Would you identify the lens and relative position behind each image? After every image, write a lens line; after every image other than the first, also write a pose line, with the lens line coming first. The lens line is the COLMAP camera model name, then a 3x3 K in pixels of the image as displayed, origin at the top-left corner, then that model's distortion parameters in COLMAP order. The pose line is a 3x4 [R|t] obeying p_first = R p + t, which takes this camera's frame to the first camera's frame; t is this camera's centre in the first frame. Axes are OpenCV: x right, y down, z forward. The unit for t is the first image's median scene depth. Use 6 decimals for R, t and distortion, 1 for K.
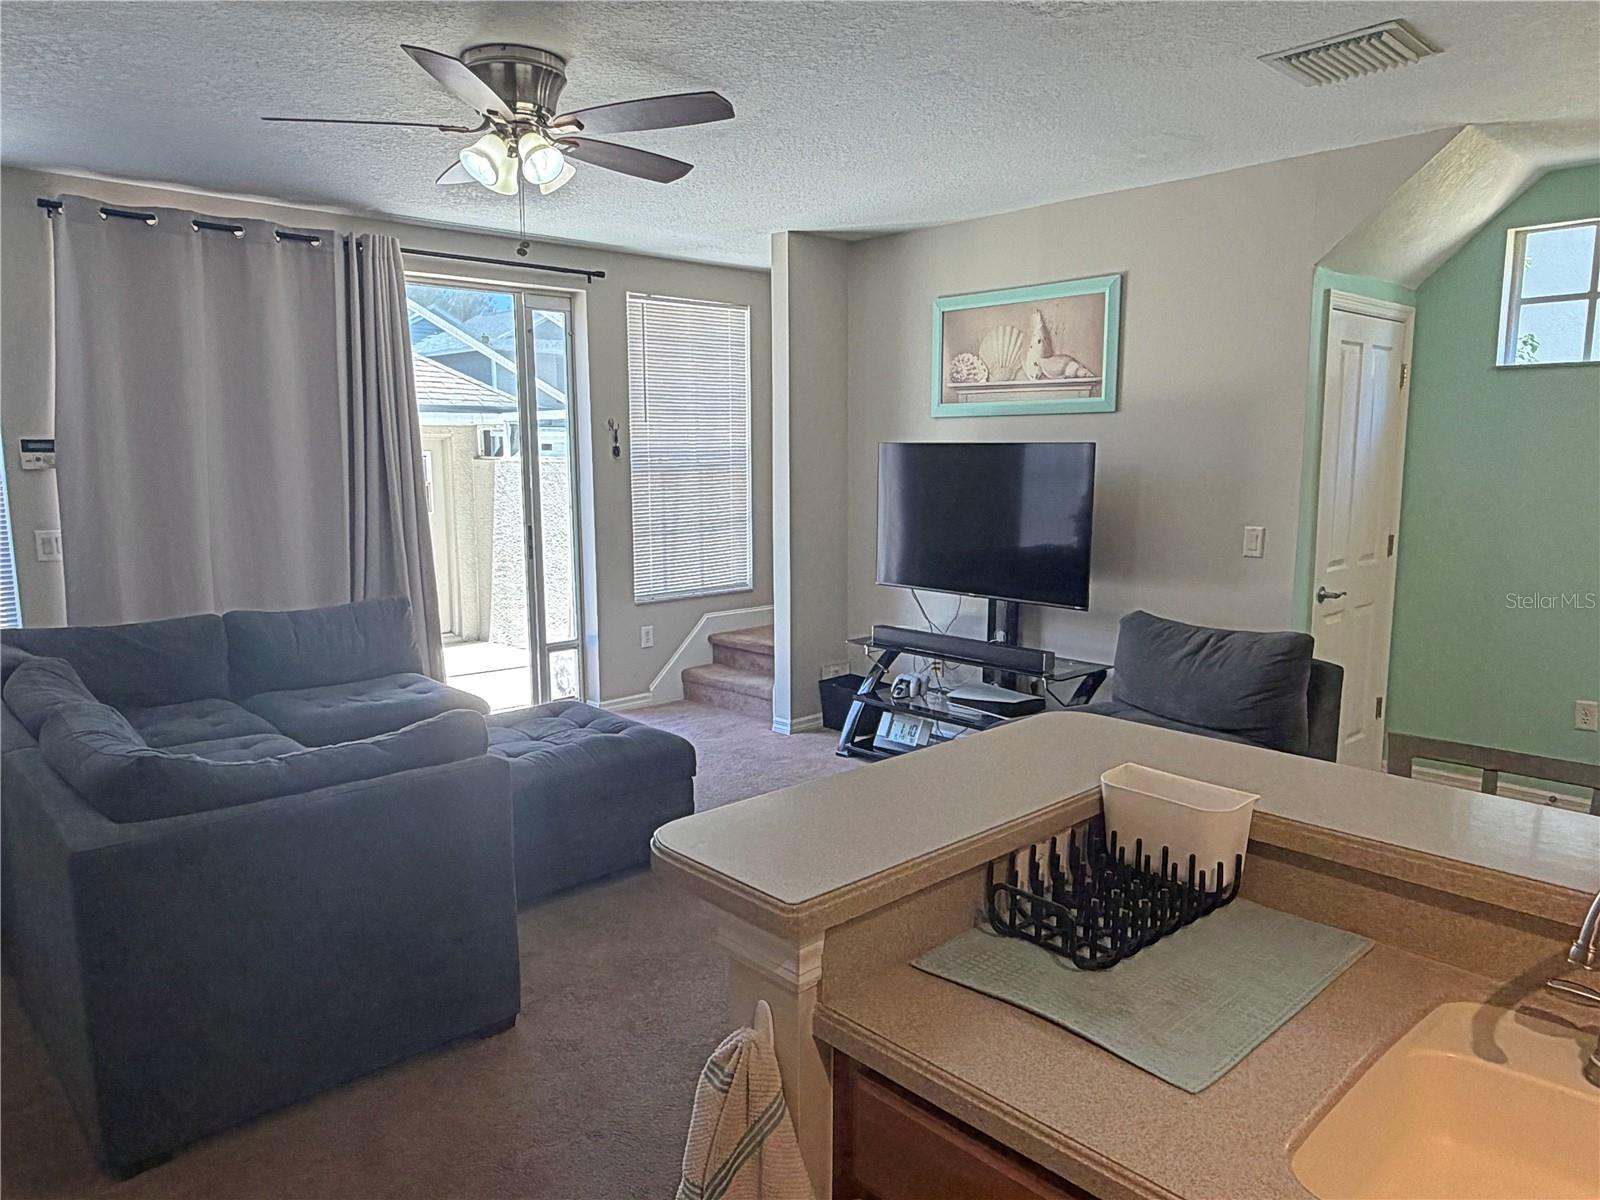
lens RADIAL K [[1089.5, 0, 802.3], [0, 1089.5, 606.6], [0, 0, 1]] dist [-0.000764, 0.001317]
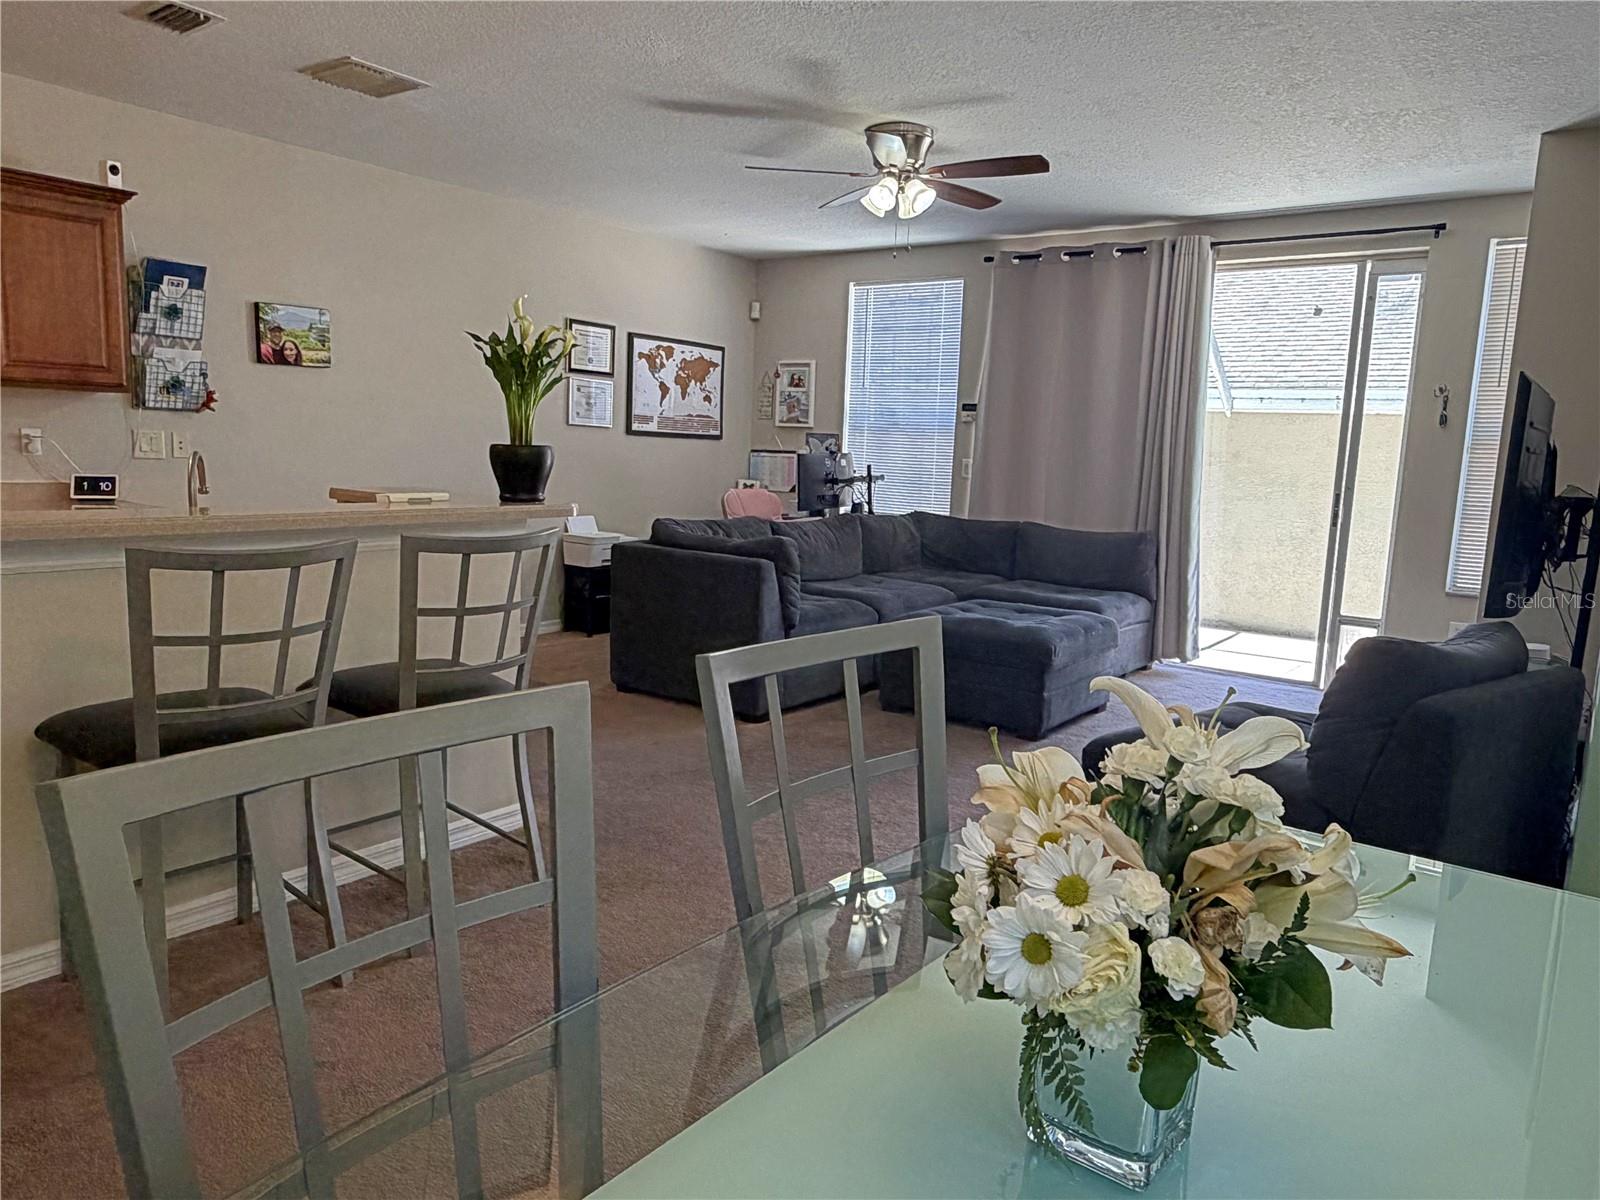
lens RADIAL K [[1089.5, 0, 802.3], [0, 1089.5, 606.6], [0, 0, 1]] dist [-0.000764, 0.001317]
pose [[0.172836, 0.150423, -0.973397, 0.796169], [-0.182824, 0.975995, 0.118362, -0.001344], [0.967834, 0.157503, 0.196188, 0.412293]]
